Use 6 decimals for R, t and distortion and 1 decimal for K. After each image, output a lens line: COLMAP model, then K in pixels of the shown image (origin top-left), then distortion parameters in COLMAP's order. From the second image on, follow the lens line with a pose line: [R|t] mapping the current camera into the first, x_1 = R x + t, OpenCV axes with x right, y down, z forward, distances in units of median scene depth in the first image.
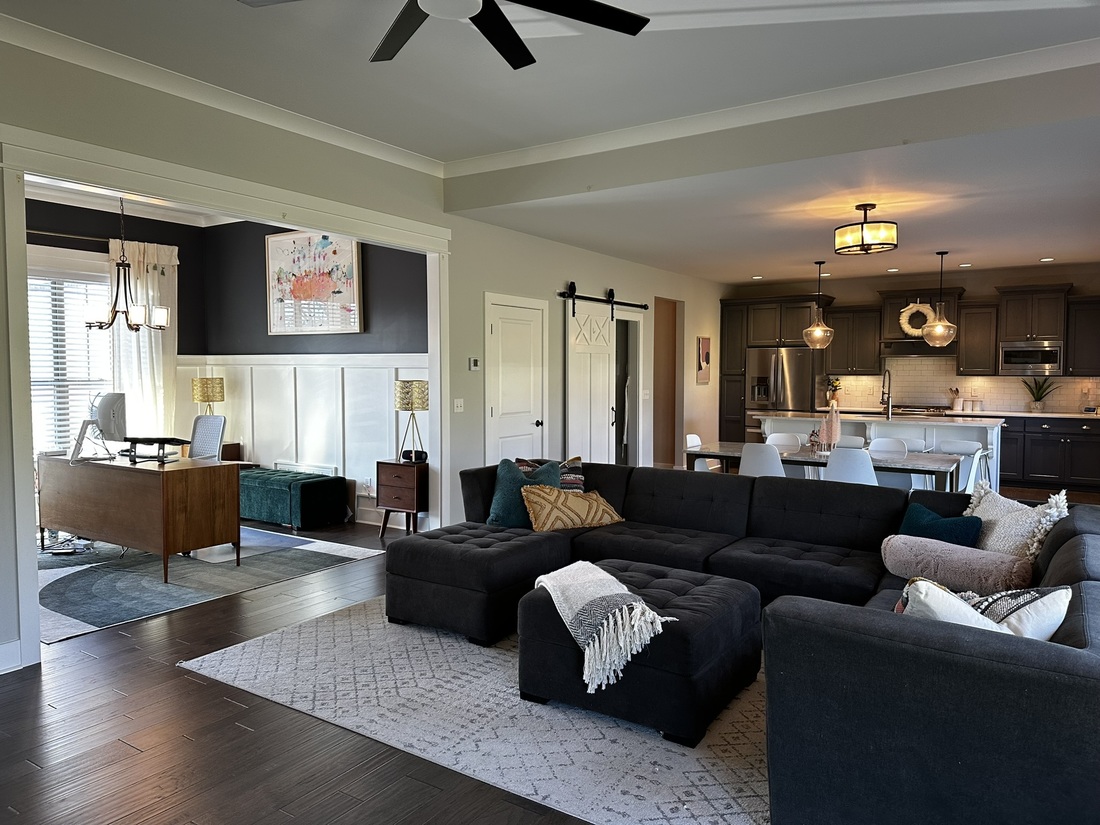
lens RADIAL K [[765.8, 0, 549.5], [0, 765.8, 413.5], [0, 0, 1]] dist [0.144972, -0.202775]
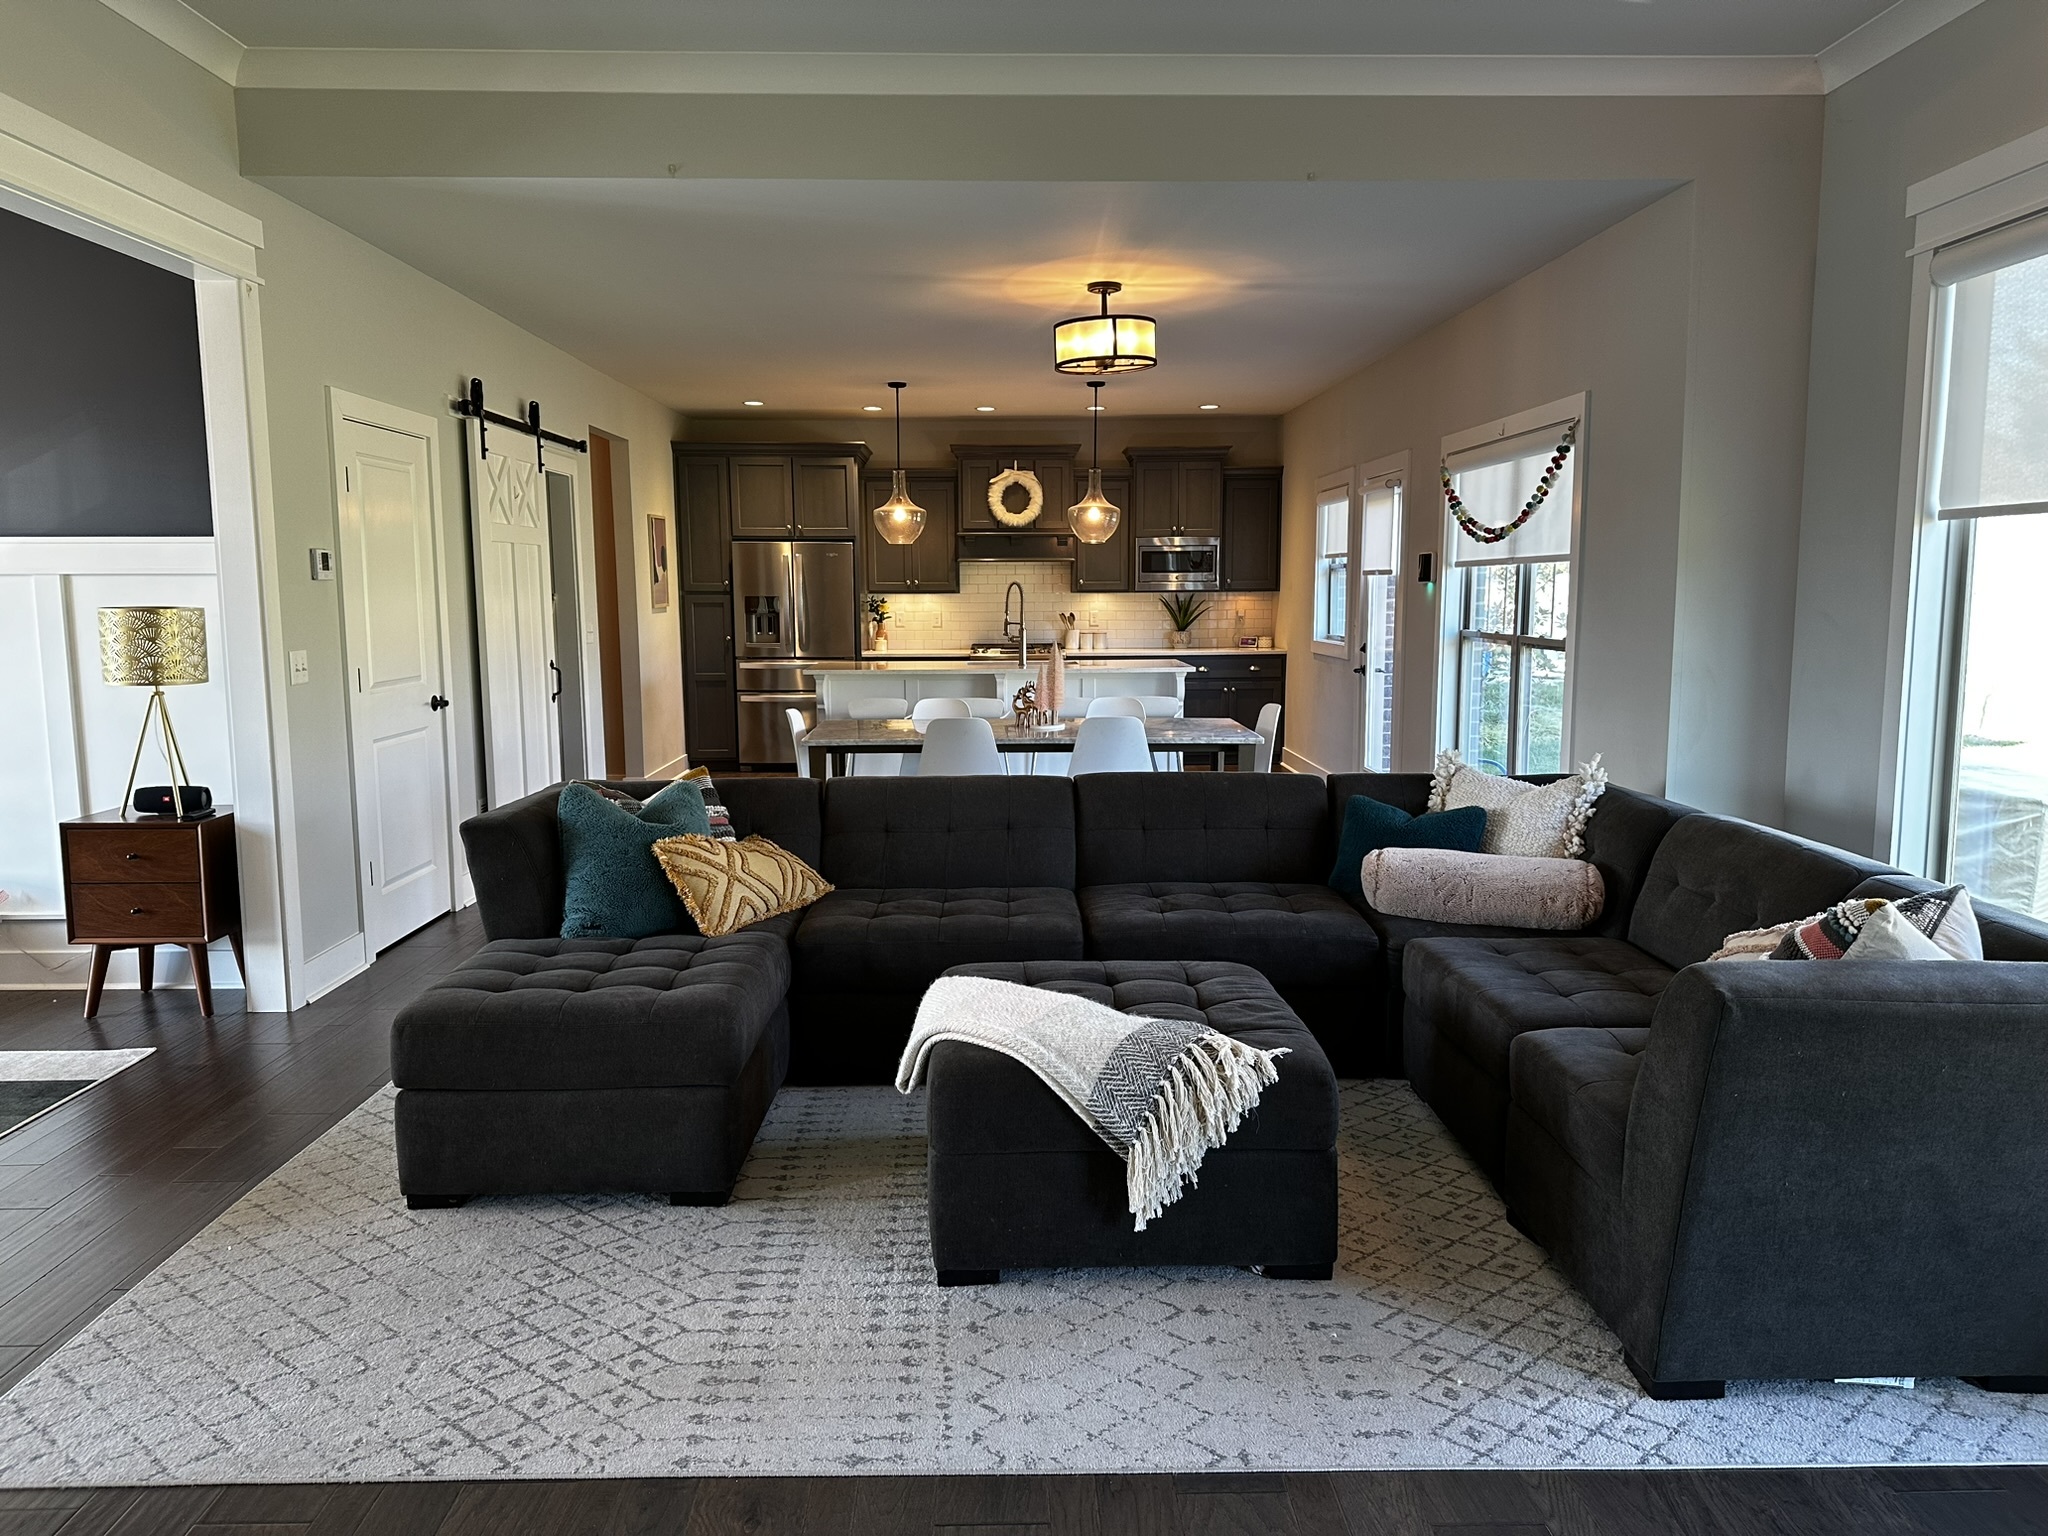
lens RADIAL K [[1425.7, 0, 1023.1], [0, 1425.7, 769.9], [0, 0, 1]] dist [0.144972, -0.202775]
pose [[0.822497, -0.078696, 0.563299, -0.241470], [0.039273, 0.995876, 0.081785, -0.004350], [-0.567412, -0.045146, 0.822196, 0.146006]]
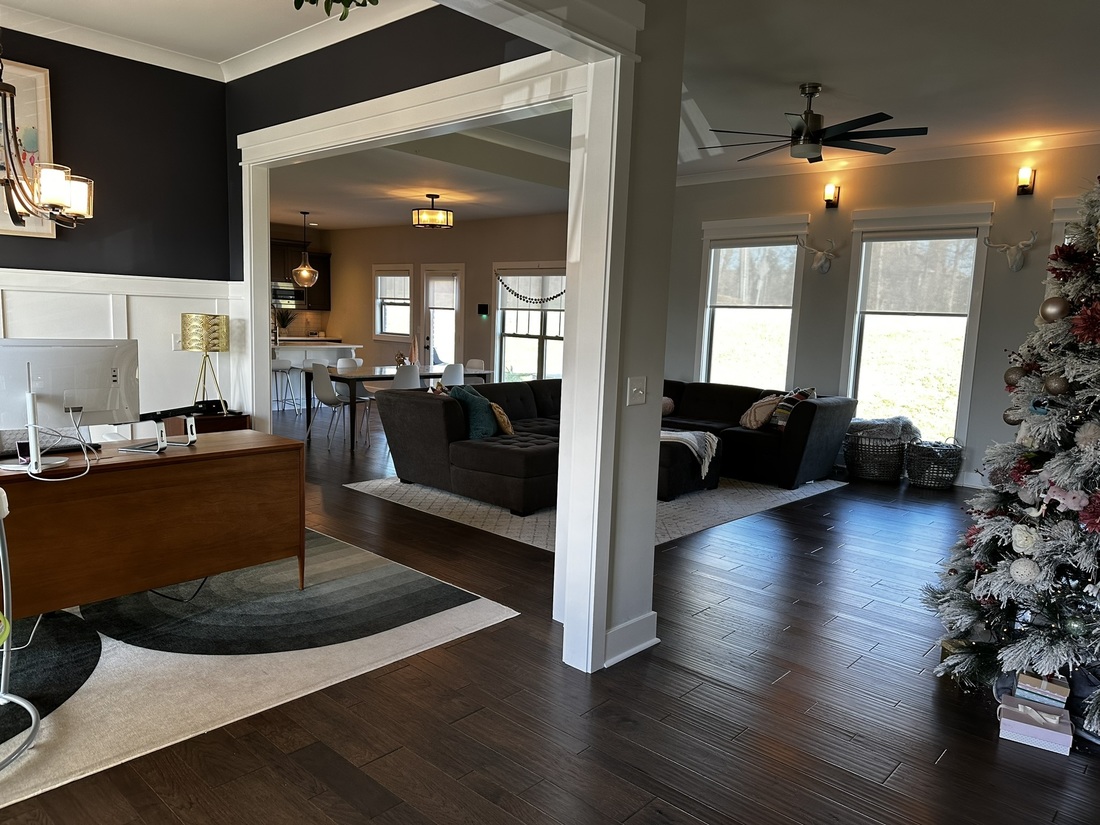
lens RADIAL K [[765.8, 0, 549.5], [0, 765.8, 413.5], [0, 0, 1]] dist [0.144972, -0.202775]
pose [[0.156245, -0.122172, 0.980133, -0.949221], [0.020913, 0.992507, 0.120381, -0.031079], [-0.987497, 0.001688, 0.157629, 0.518999]]
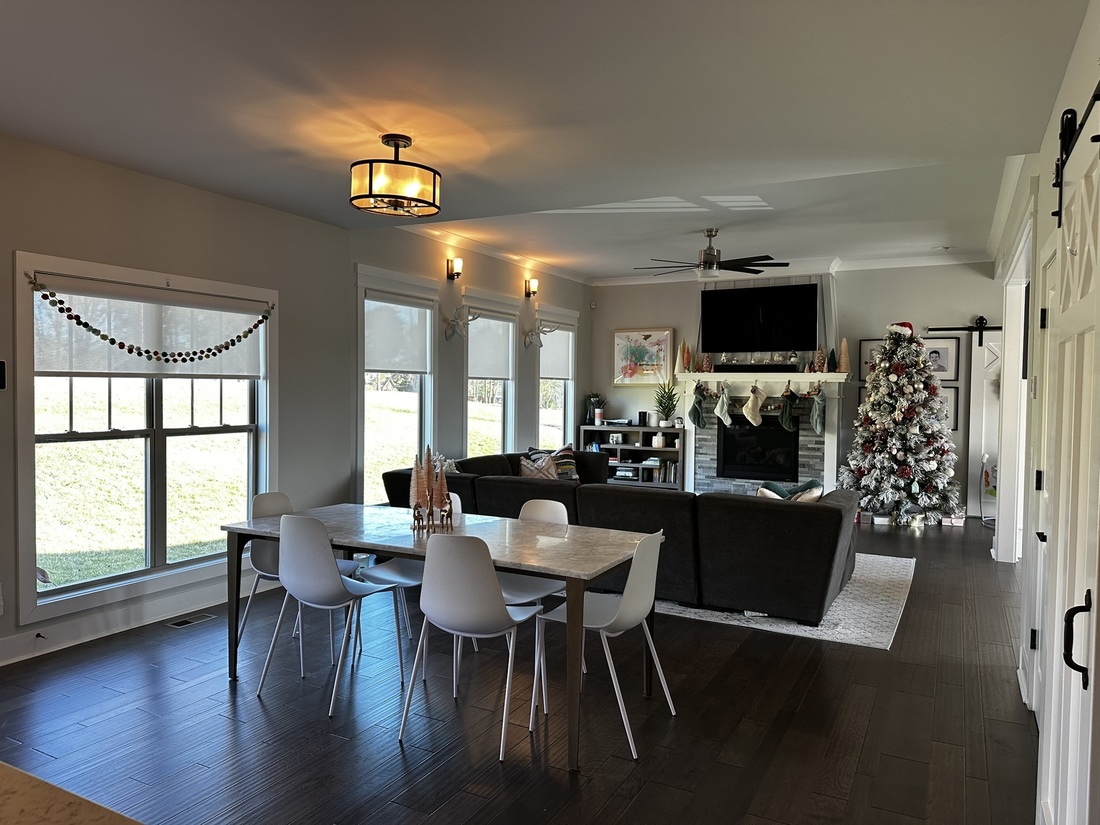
lens RADIAL K [[765.8, 0, 549.5], [0, 765.8, 413.5], [0, 0, 1]] dist [0.144972, -0.202775]
pose [[-0.995157, -0.013900, -0.097315, 0.312128], [-0.022627, 0.995761, 0.089156, -0.091322], [0.095663, 0.090926, -0.991252, 1.560135]]
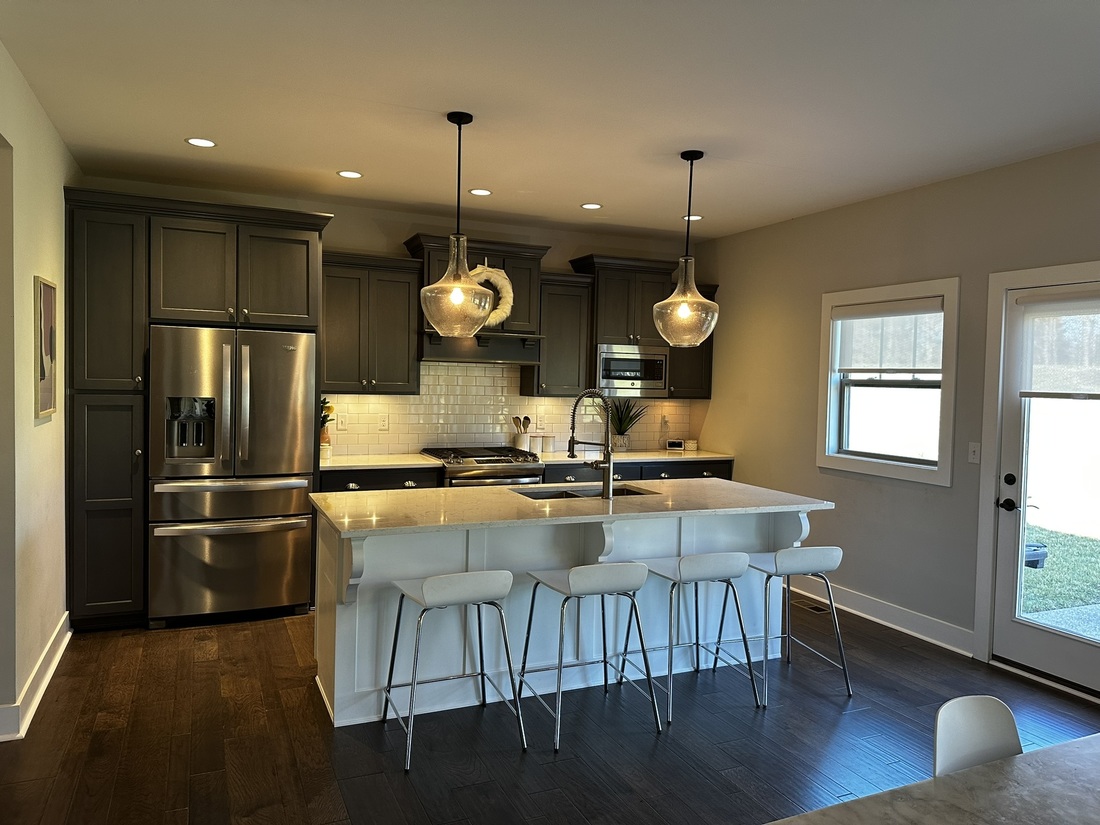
lens RADIAL K [[765.8, 0, 549.5], [0, 765.8, 413.5], [0, 0, 1]] dist [0.144972, -0.202775]
pose [[0.533853, -0.026450, 0.845164, 0.045995], [0.026622, 0.999541, 0.014465, -0.067950], [-0.845158, 0.014778, 0.534312, 1.056938]]
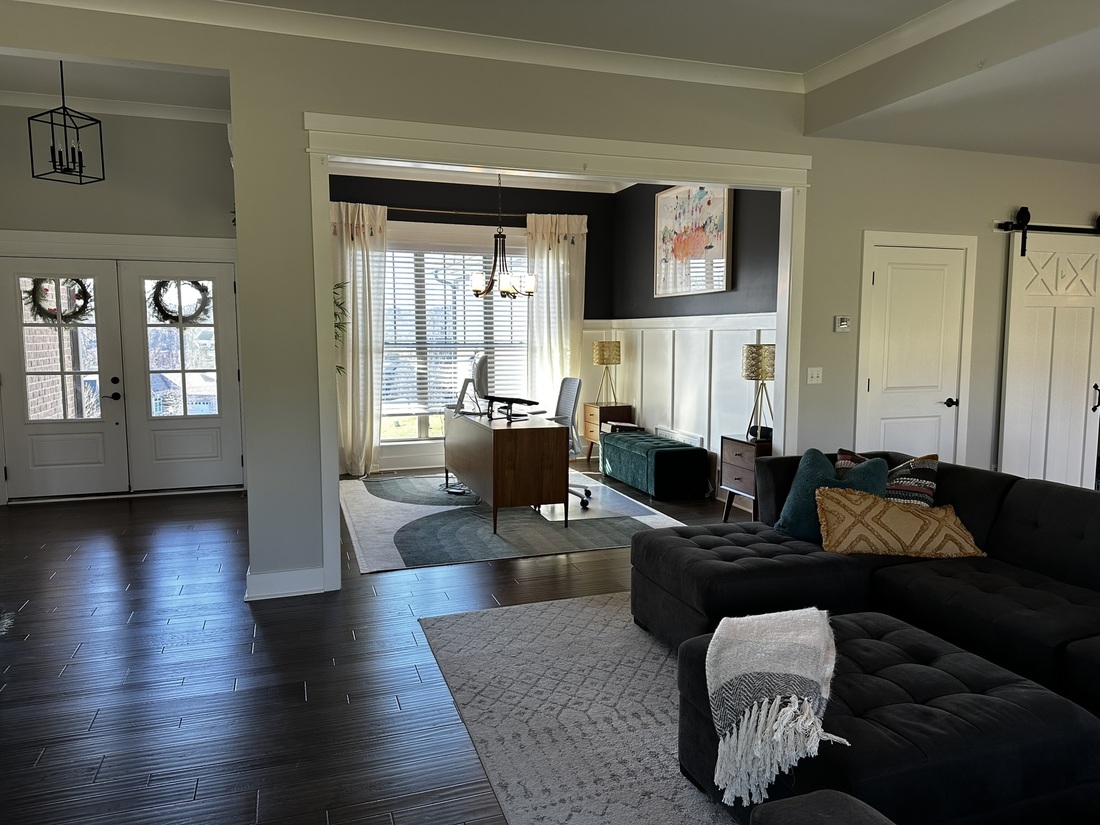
lens RADIAL K [[765.8, 0, 549.5], [0, 765.8, 413.5], [0, 0, 1]] dist [0.144972, -0.202775]
pose [[0.795087, 0.063121, -0.603201, 0.156515], [-0.033632, 0.997628, 0.060064, -0.010604], [0.605562, -0.027469, 0.795324, 0.174921]]
